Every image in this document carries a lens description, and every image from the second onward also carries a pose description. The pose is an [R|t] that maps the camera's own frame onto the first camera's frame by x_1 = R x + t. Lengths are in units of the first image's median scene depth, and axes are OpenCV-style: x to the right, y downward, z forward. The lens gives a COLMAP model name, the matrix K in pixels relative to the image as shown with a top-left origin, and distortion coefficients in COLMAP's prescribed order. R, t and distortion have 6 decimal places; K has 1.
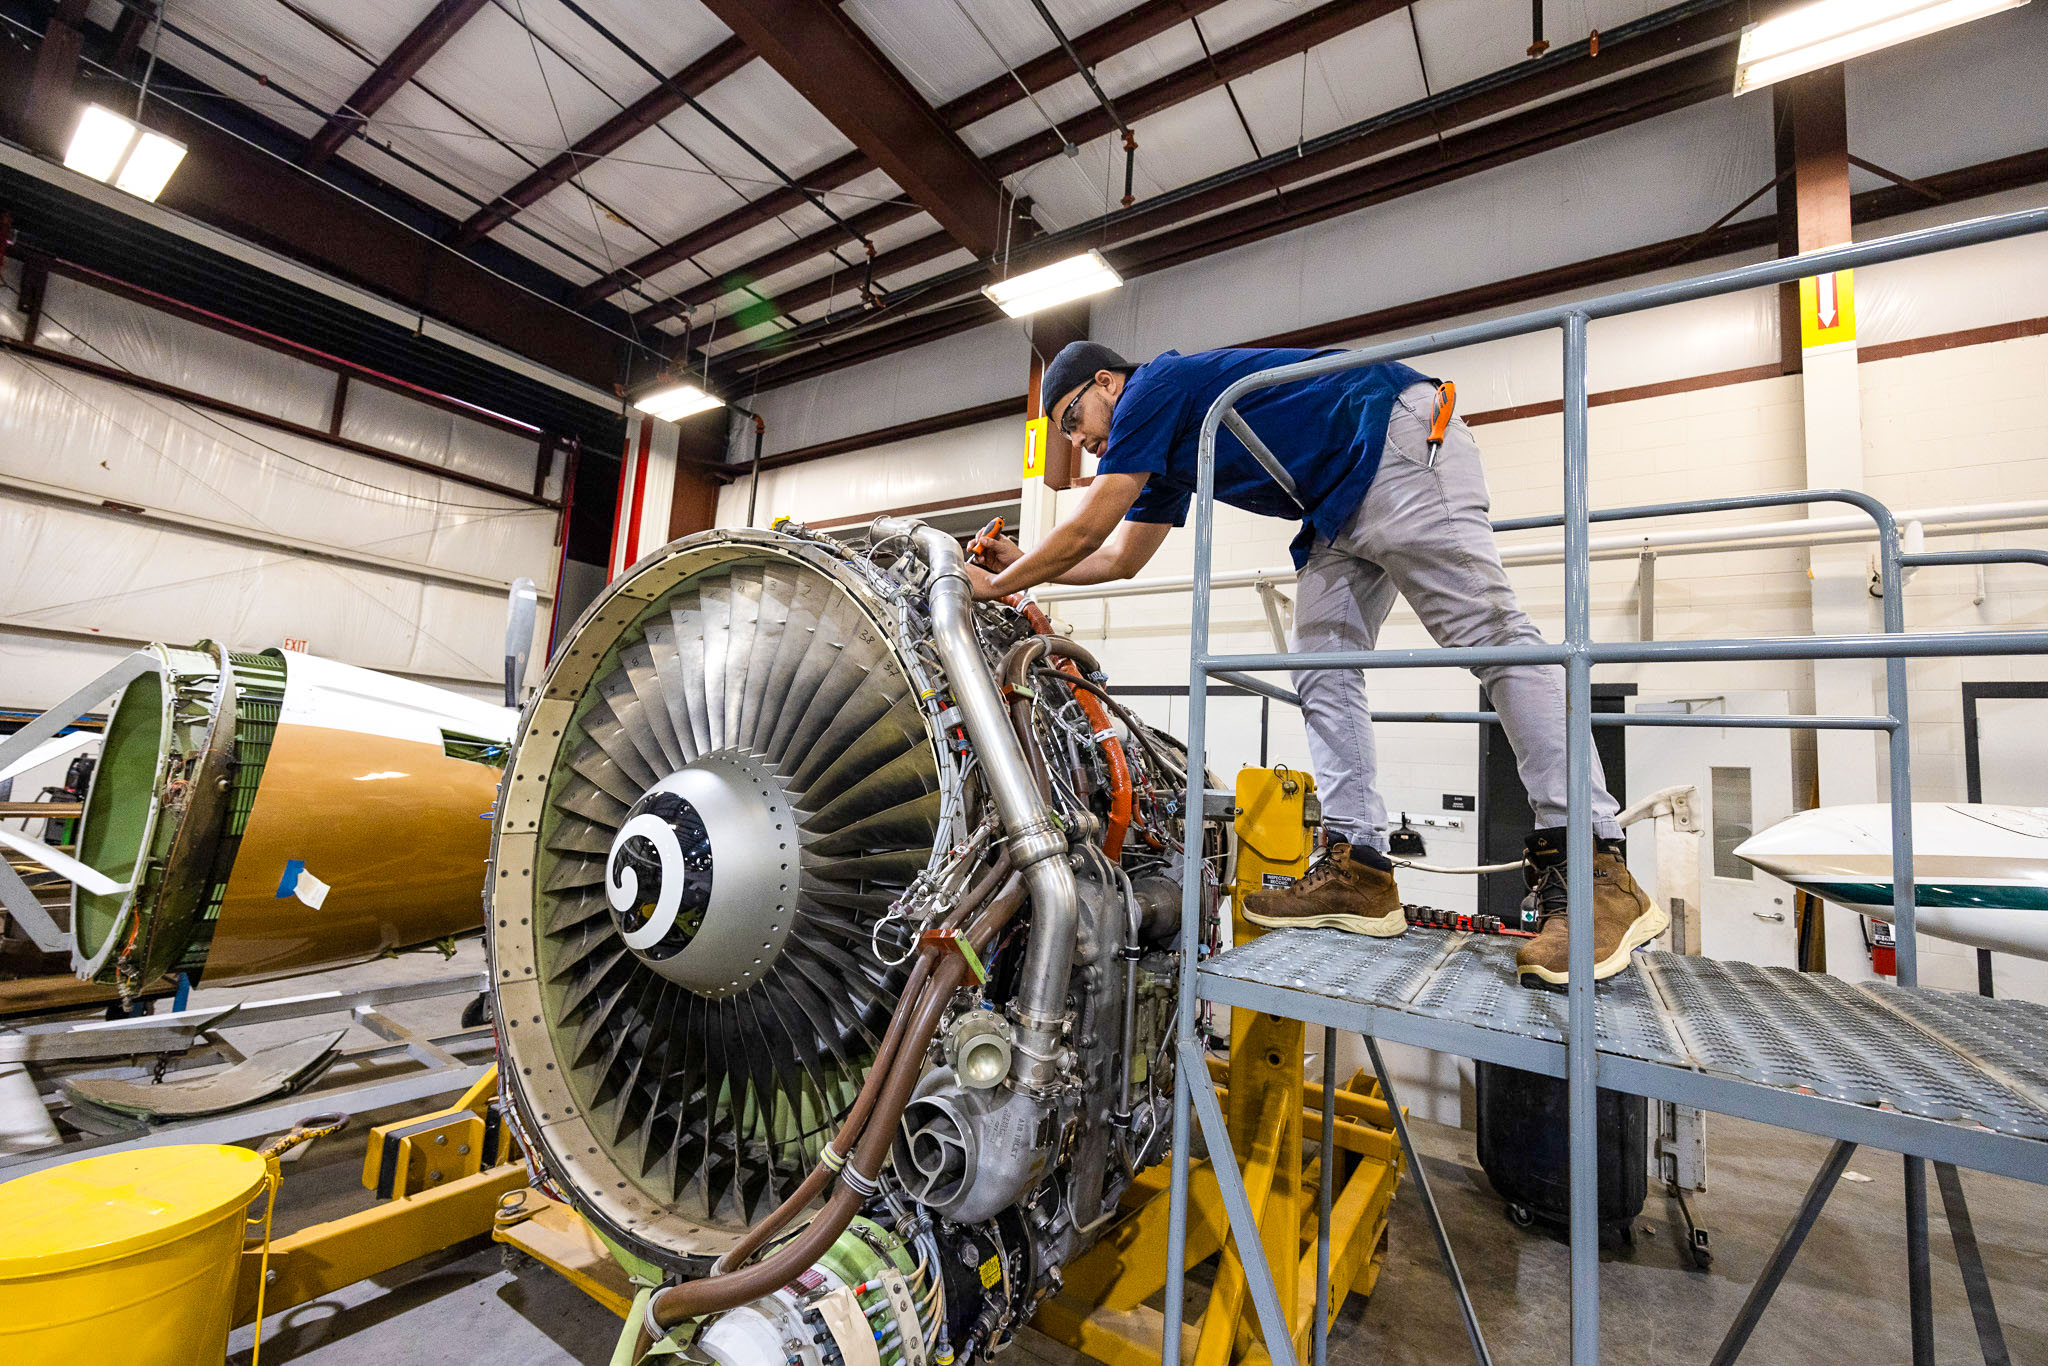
lens RADIAL K [[841.6, 0, 1018.7], [0, 841.6, 687.6], [0, 0, 1]] dist [0.011677, -0.000573]
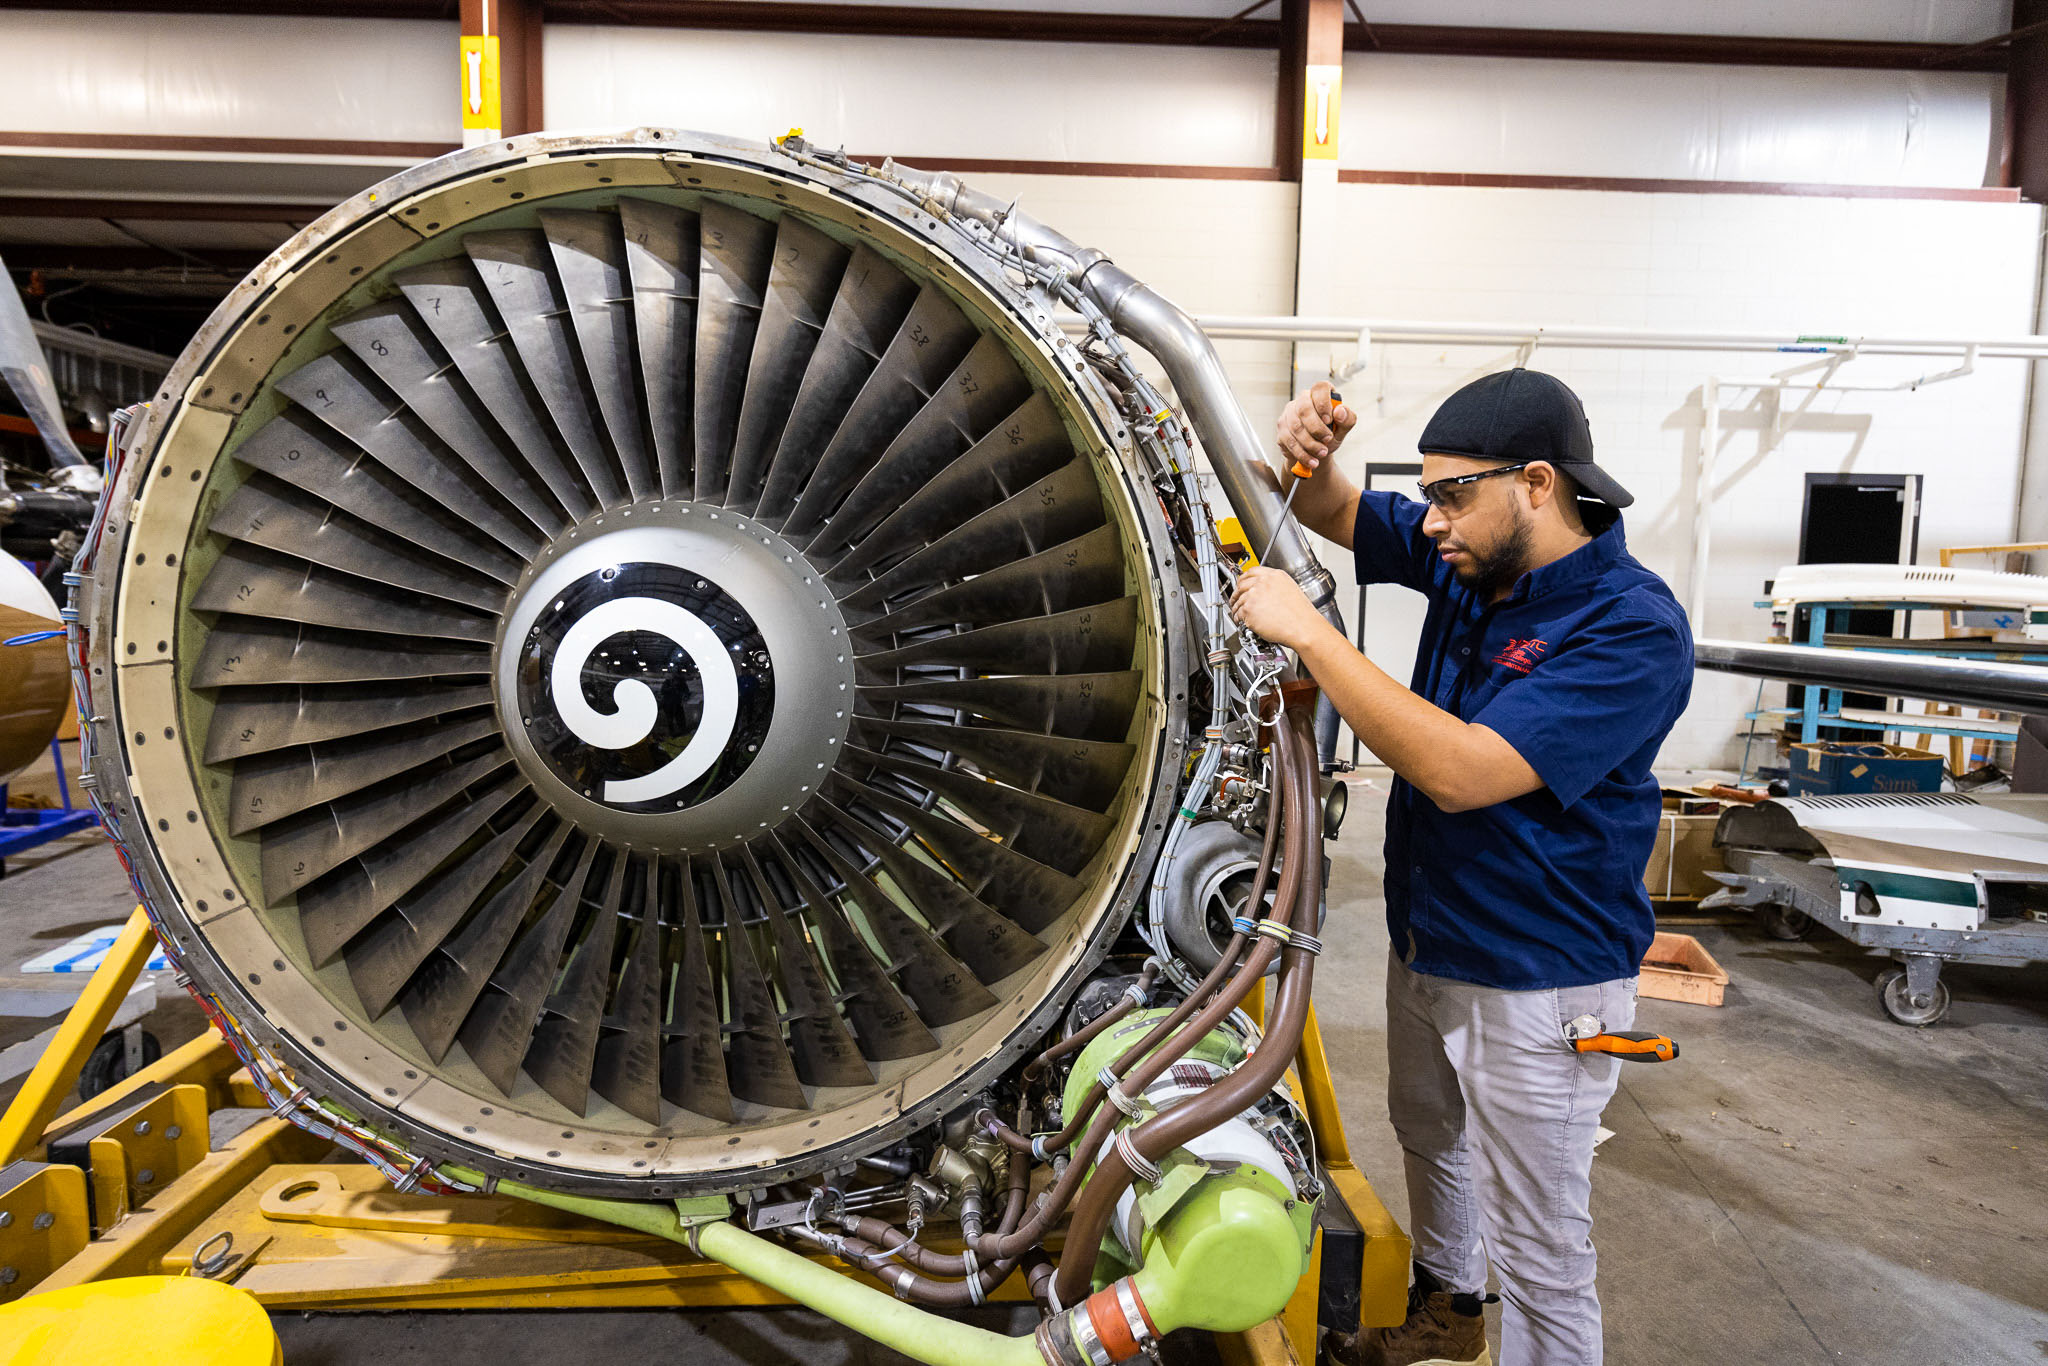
lens RADIAL K [[959.2, 0, 1022.3], [0, 959.2, 674.6], [0, 0, 1]] dist [-0.002735, 0.000040]
pose [[0.814625, -0.102784, 0.570808, -0.488362], [-0.023865, 0.977398, 0.210056, 0.038253], [-0.579497, -0.184740, 0.793760, 0.196218]]
